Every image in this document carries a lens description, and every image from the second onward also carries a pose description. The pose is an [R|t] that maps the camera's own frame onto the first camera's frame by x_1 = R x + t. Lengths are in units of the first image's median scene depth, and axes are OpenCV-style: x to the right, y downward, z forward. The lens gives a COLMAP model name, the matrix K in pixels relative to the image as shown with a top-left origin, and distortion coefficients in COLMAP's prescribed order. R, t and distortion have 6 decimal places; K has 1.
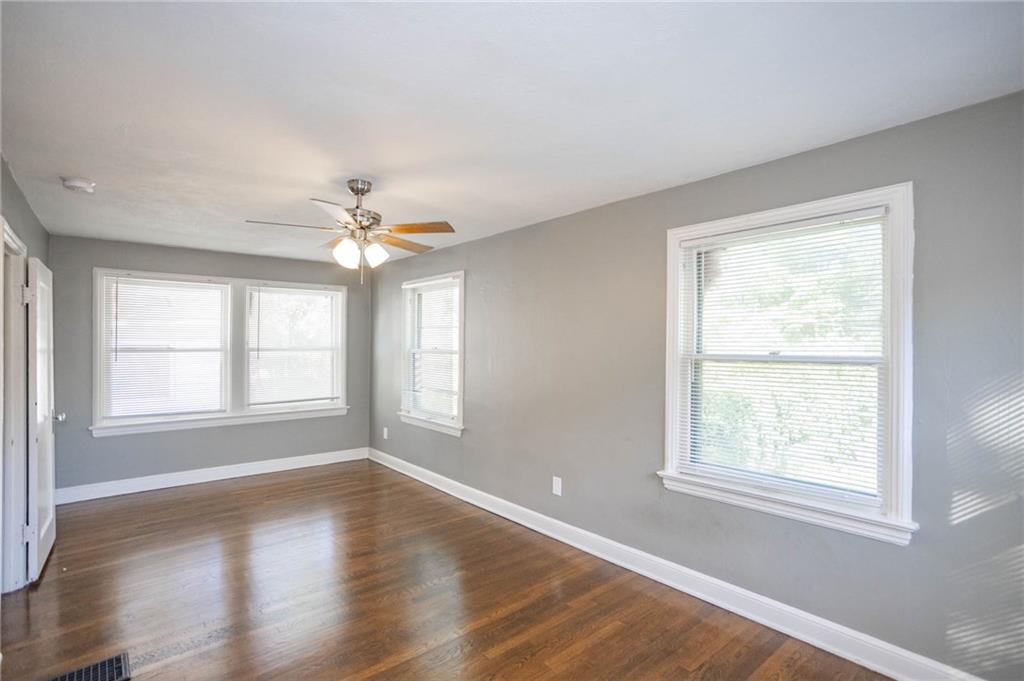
lens RADIAL K [[497.6, 0, 514.2], [0, 497.6, 347.8], [0, 0, 1]] dist [-0.050375, 0.030567]
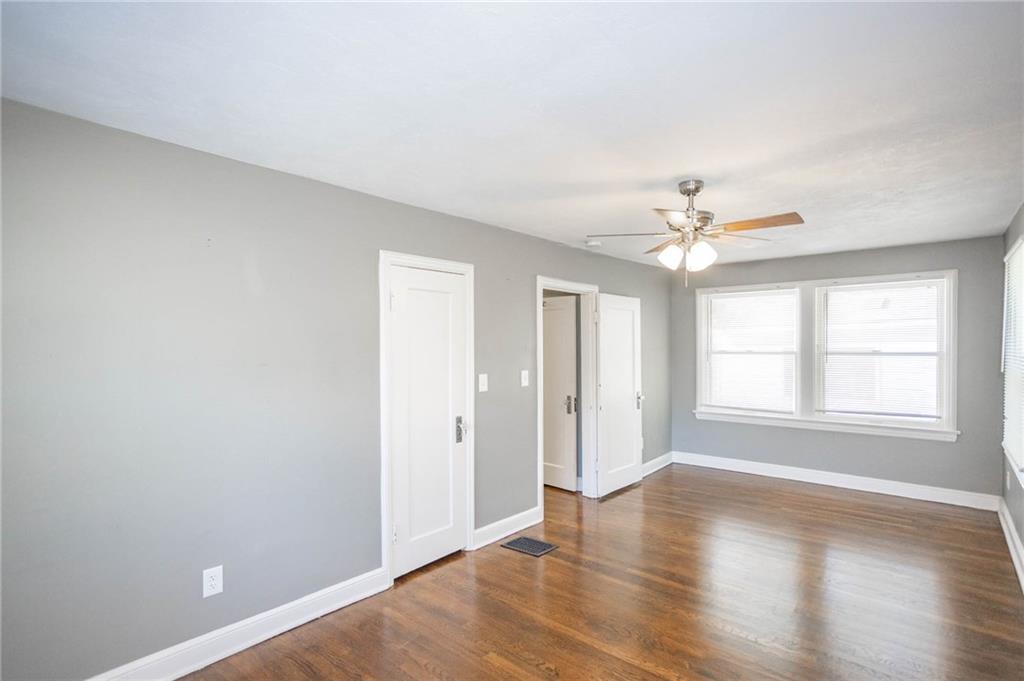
lens RADIAL K [[497.6, 0, 514.2], [0, 497.6, 347.8], [0, 0, 1]] dist [-0.050375, 0.030567]
pose [[0.168293, 0.000072, -0.985737, 0.319755], [-0.006917, 0.999975, -0.001108, -0.001553], [0.985713, 0.007005, 0.168289, 0.260037]]
